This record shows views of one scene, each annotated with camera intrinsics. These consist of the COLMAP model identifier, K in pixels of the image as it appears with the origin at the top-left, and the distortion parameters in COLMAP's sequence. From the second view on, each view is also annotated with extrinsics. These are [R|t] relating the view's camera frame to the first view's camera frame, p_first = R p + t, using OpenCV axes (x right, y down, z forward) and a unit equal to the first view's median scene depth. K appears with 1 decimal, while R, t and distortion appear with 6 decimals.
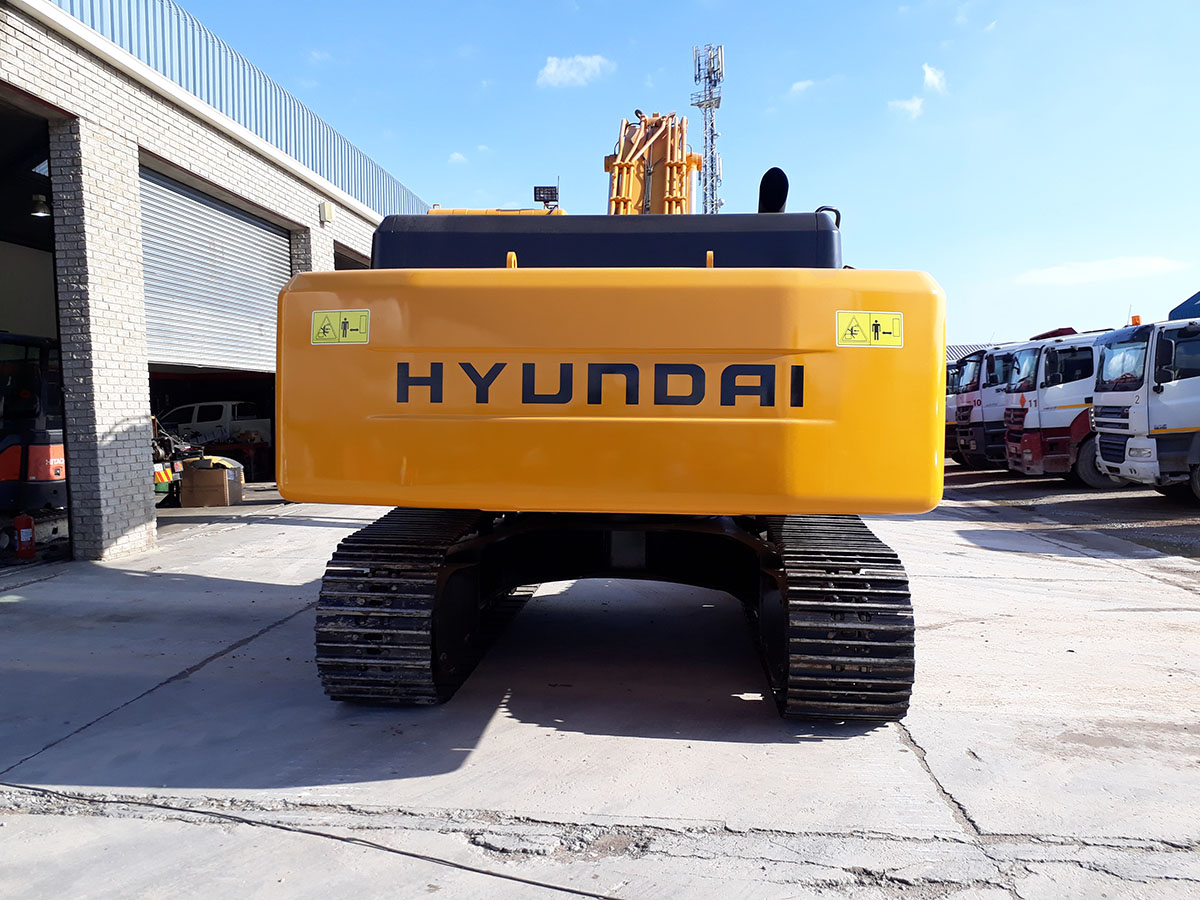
lens RADIAL K [[961.2, 0, 600.0], [0, 961.2, 450.0], [0, 0, 1]] dist [0.006850, -0.000678]
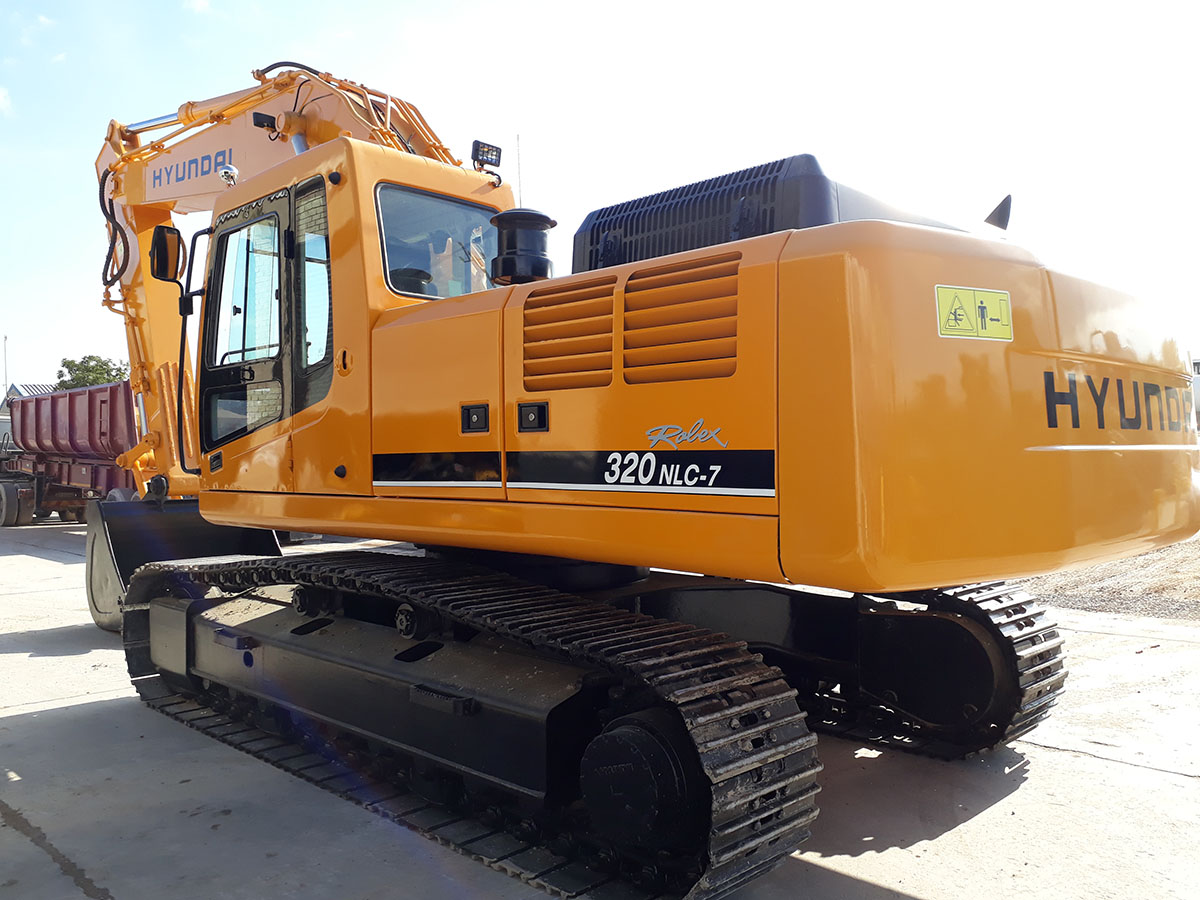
lens RADIAL K [[961.2, 0, 600.0], [0, 961.2, 450.0], [0, 0, 1]] dist [0.006850, -0.000678]
pose [[0.644461, -0.013197, 0.764523, -0.826059], [0.045758, 0.998725, -0.021332, -0.029027], [-0.763267, 0.048731, 0.644243, 0.686164]]
